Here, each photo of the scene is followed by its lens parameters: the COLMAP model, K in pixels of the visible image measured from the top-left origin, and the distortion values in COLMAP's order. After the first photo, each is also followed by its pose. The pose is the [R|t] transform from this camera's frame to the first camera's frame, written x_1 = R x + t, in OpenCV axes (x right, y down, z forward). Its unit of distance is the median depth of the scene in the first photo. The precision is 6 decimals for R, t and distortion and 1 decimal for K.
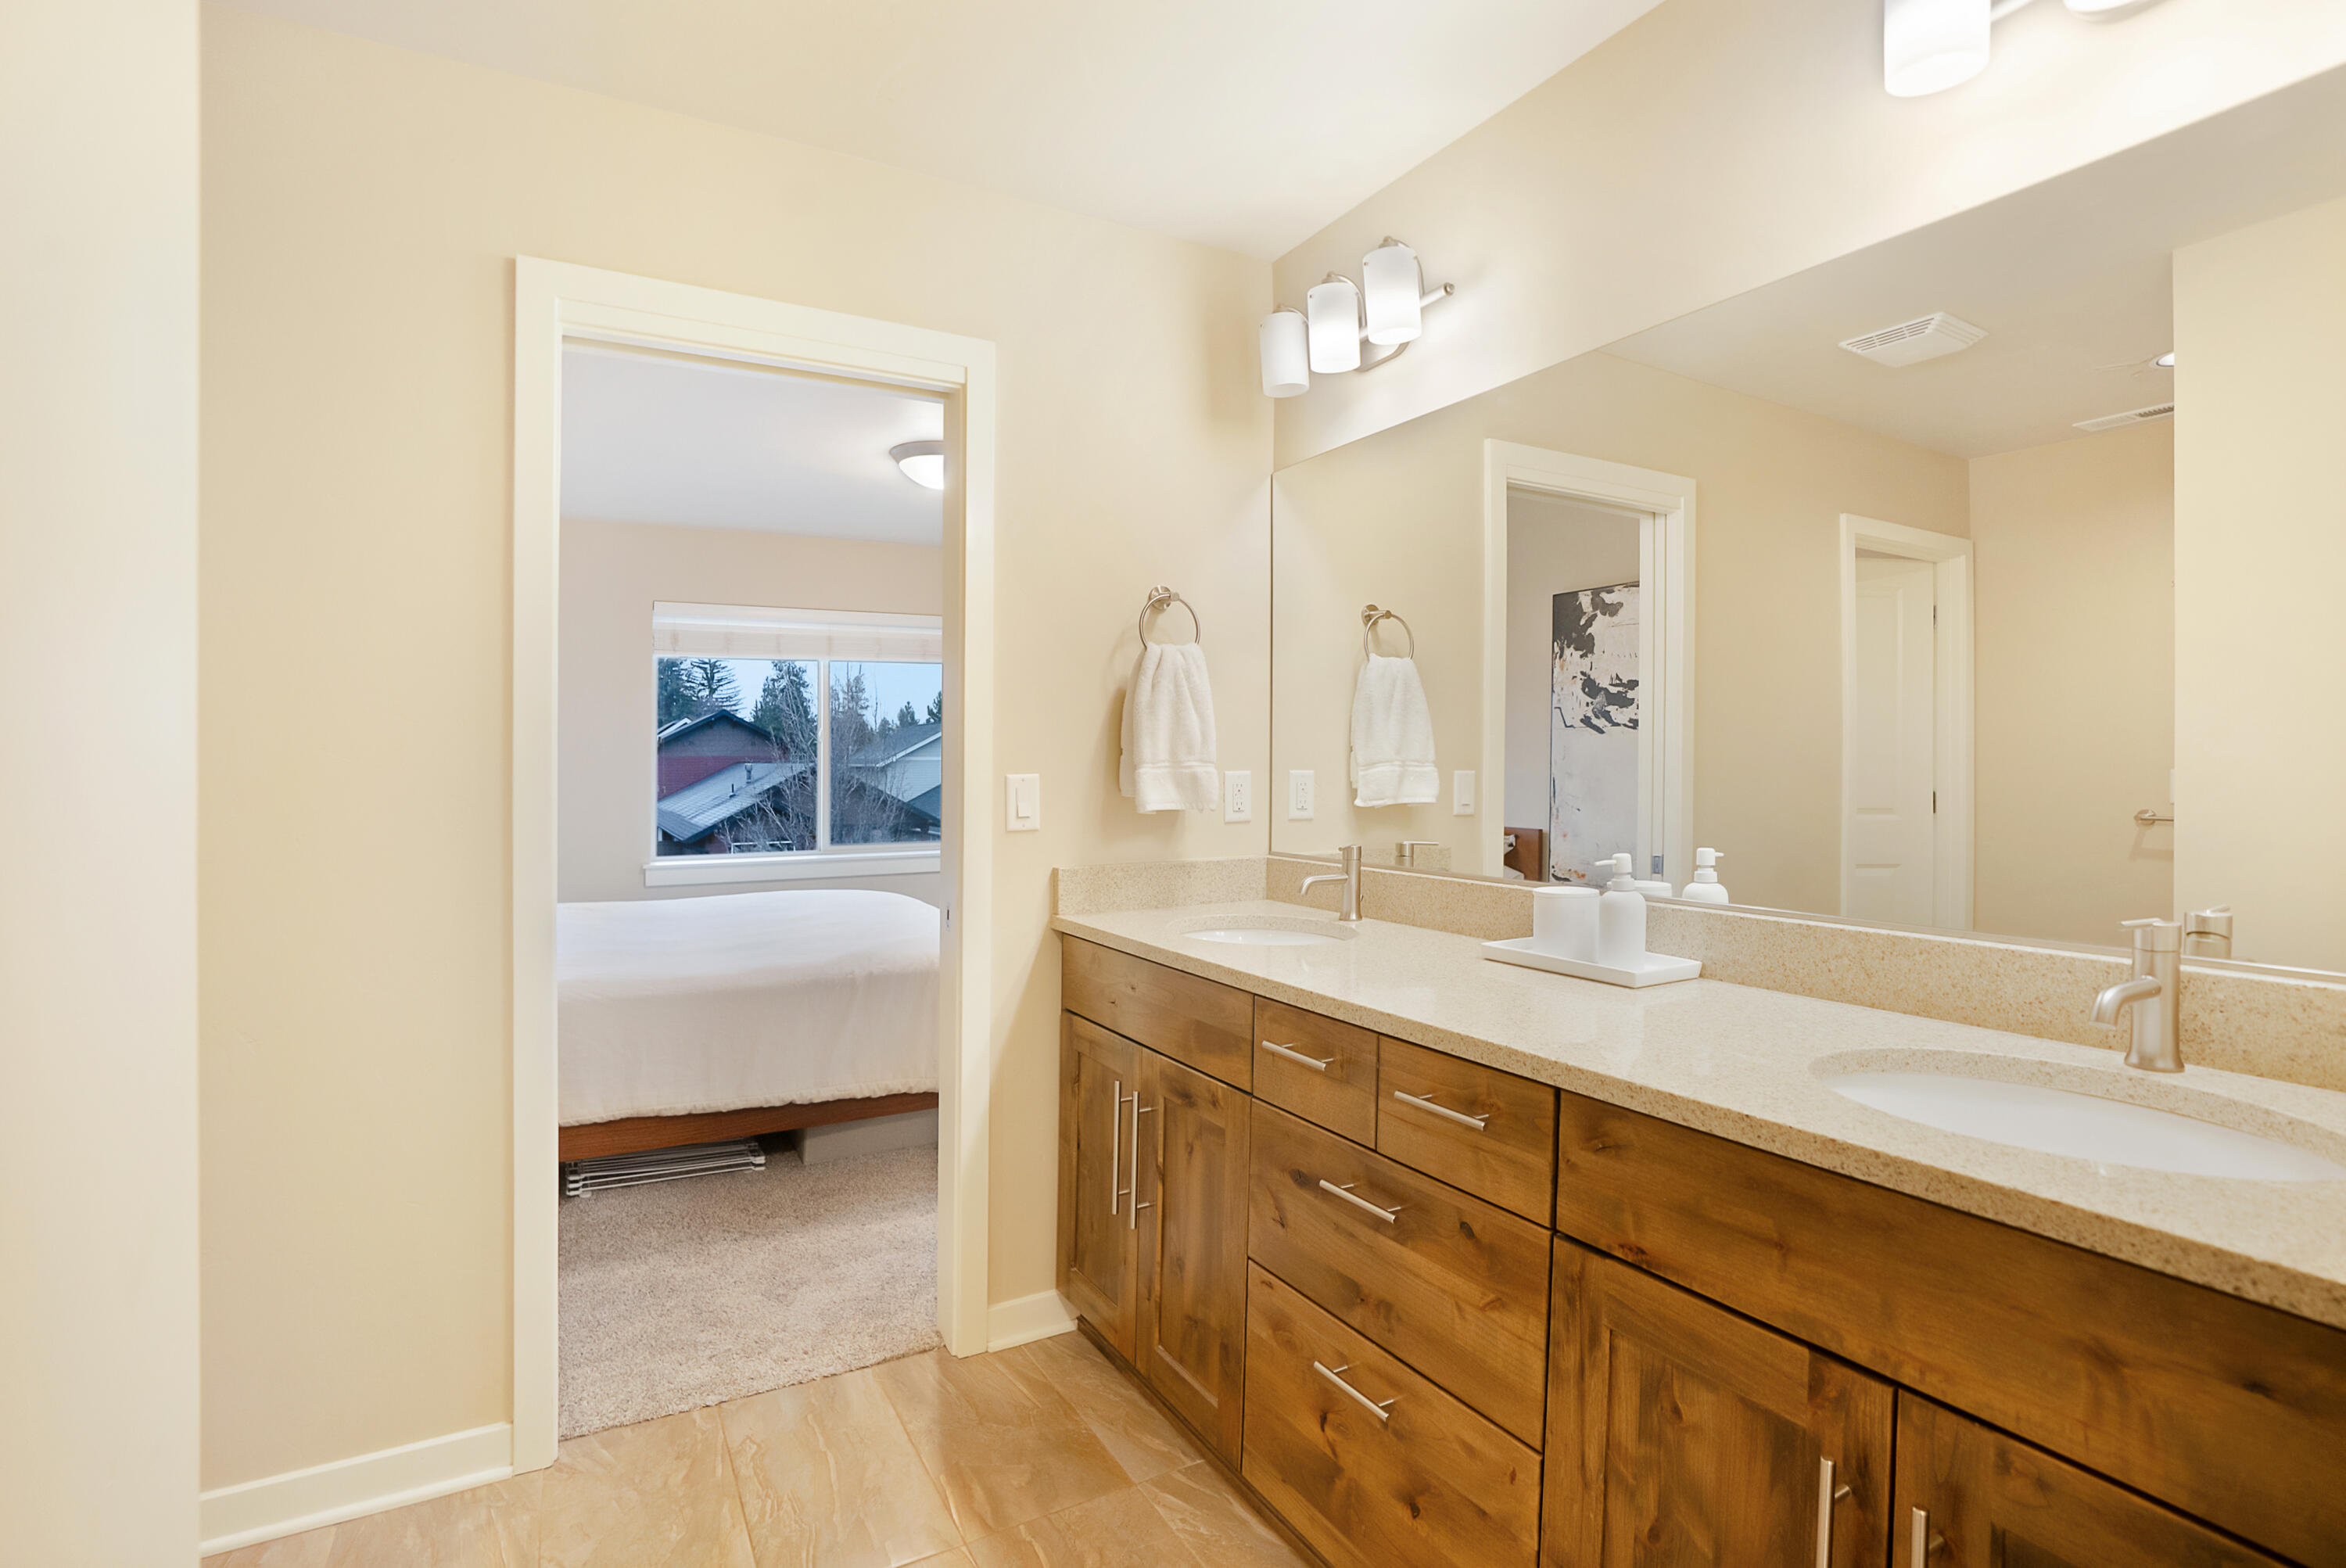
lens RADIAL K [[1111.3, 0, 1162.2], [0, 1111.3, 774.6], [0, 0, 1]] dist [-0.065693, 0.028895]
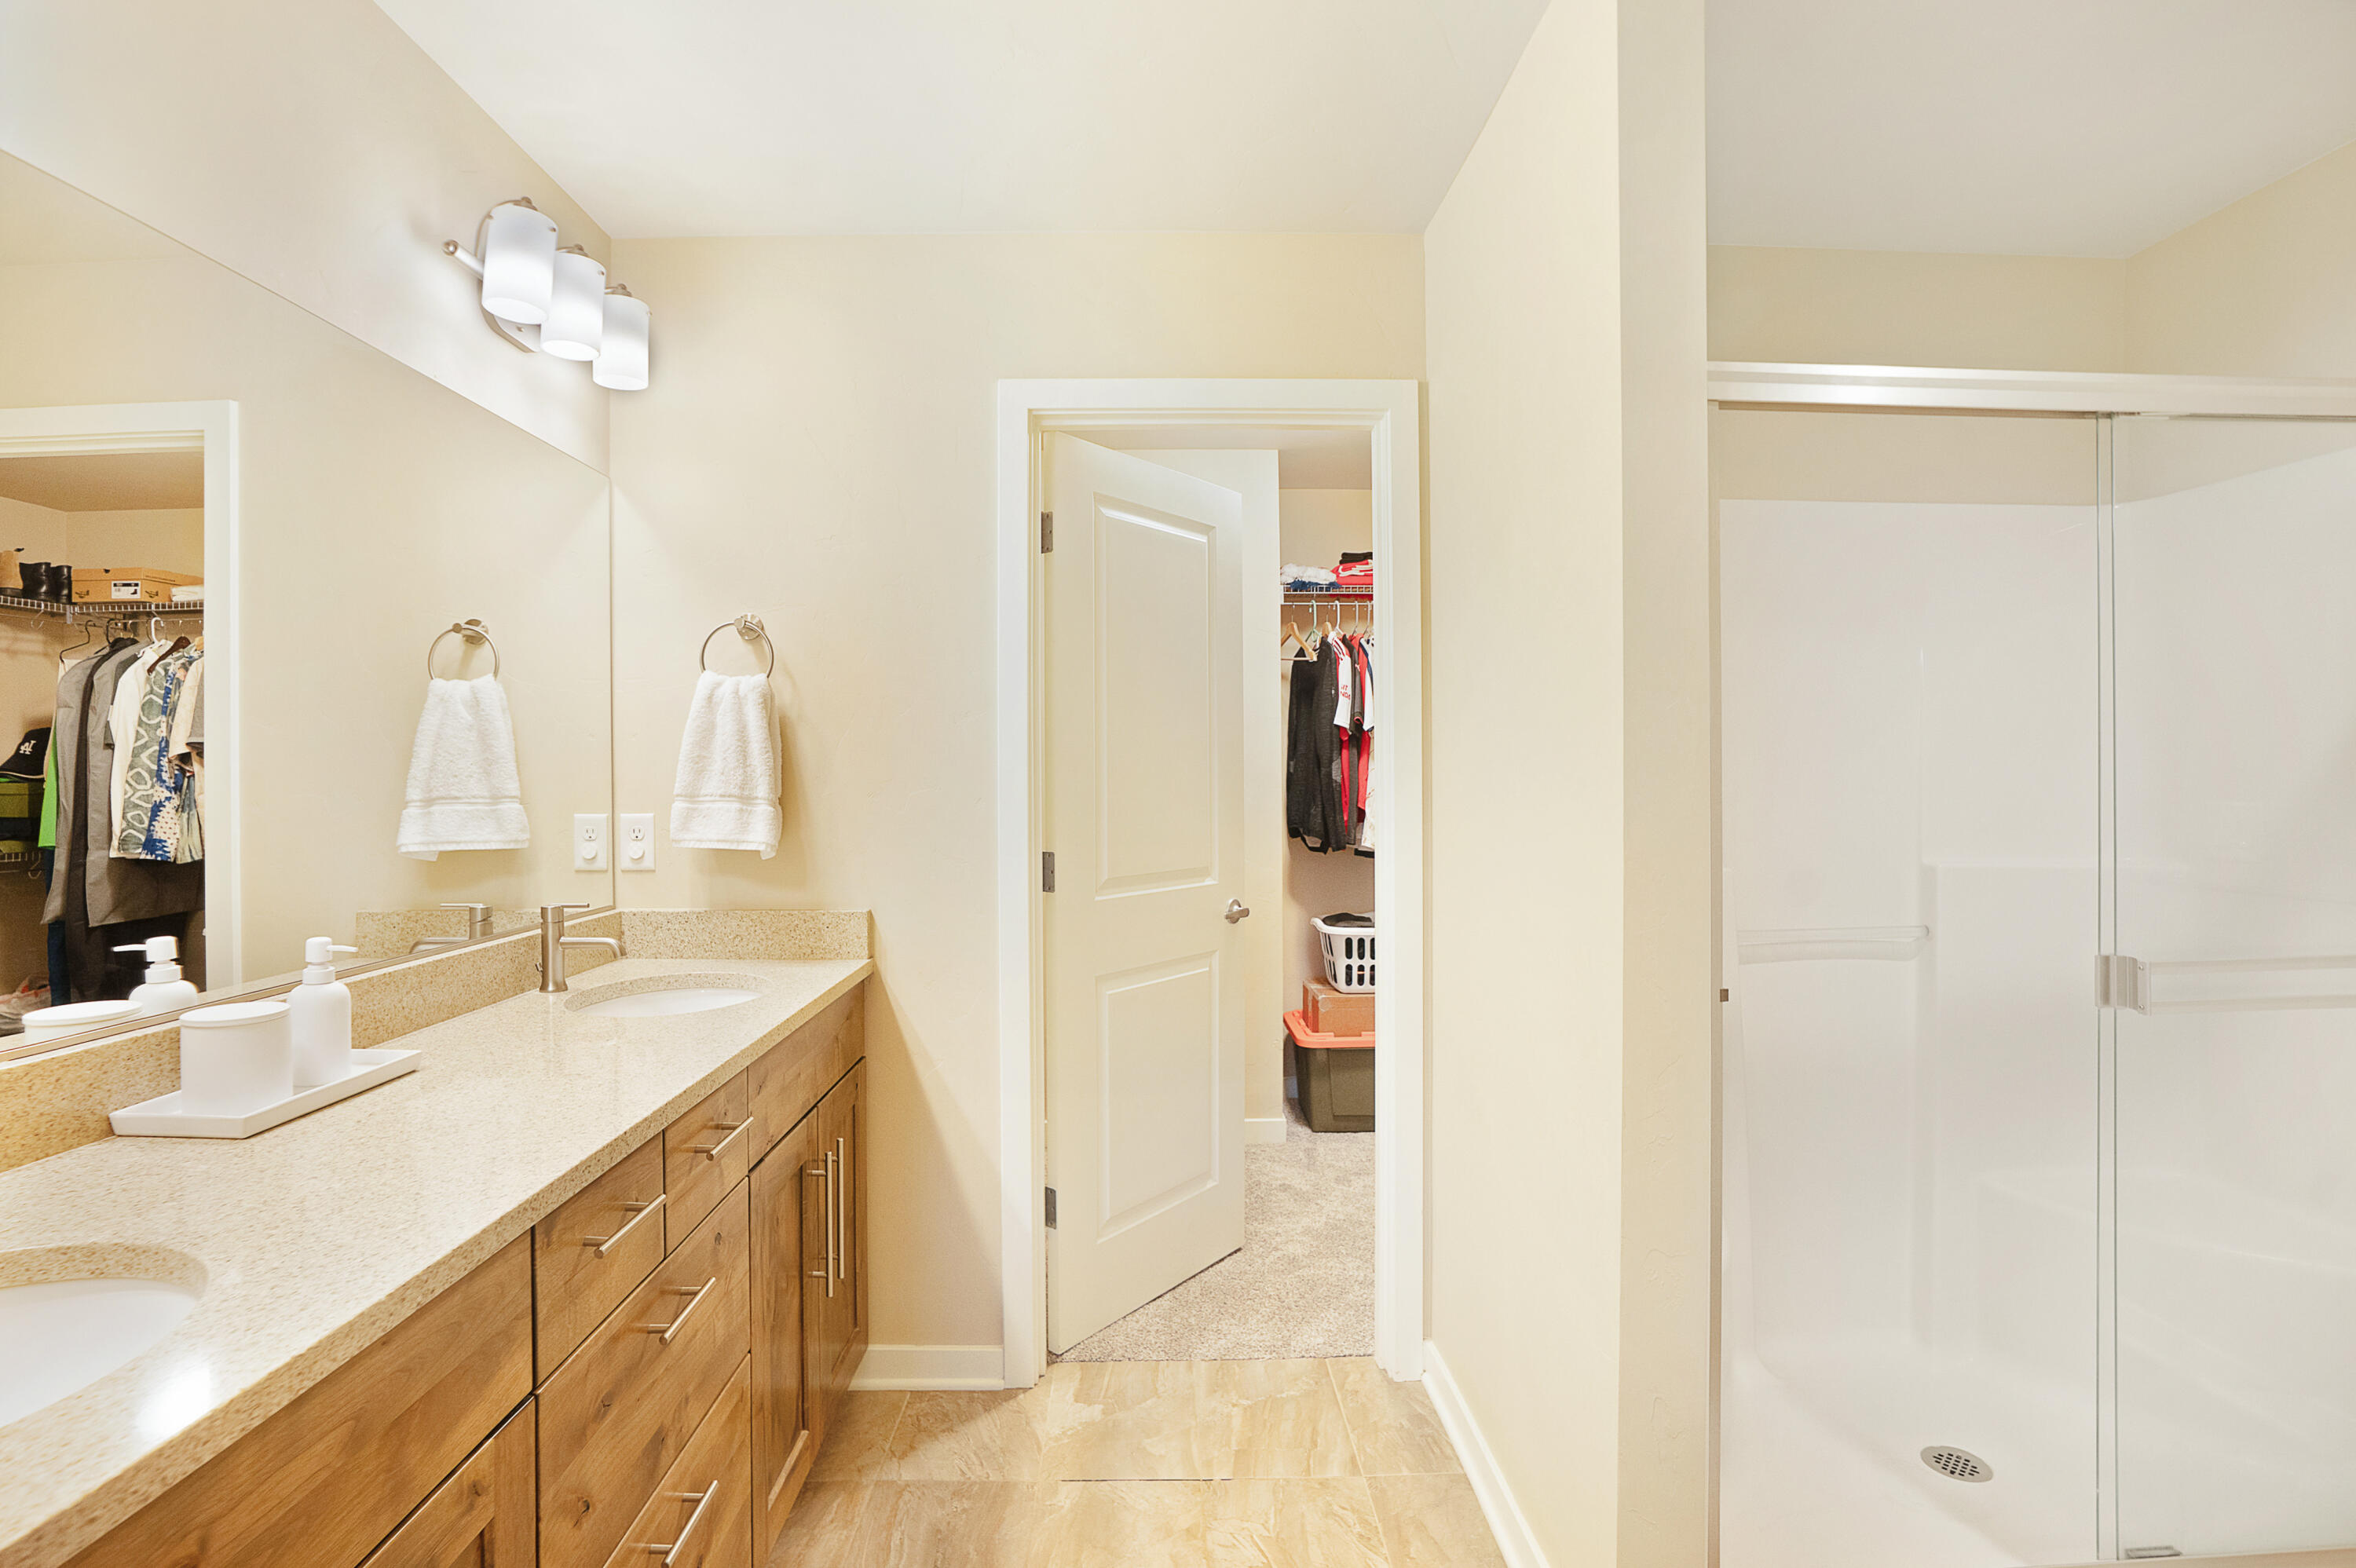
lens RADIAL K [[1115.9, 0, 1167.2], [0, 1115.9, 774.5], [0, 0, 1]] dist [-0.065693, 0.028895]
pose [[-0.878845, 0.000815, 0.477107, -0.576771], [0.006969, 0.999914, 0.011130, -0.062438], [-0.477057, 0.013107, -0.878775, 1.514809]]
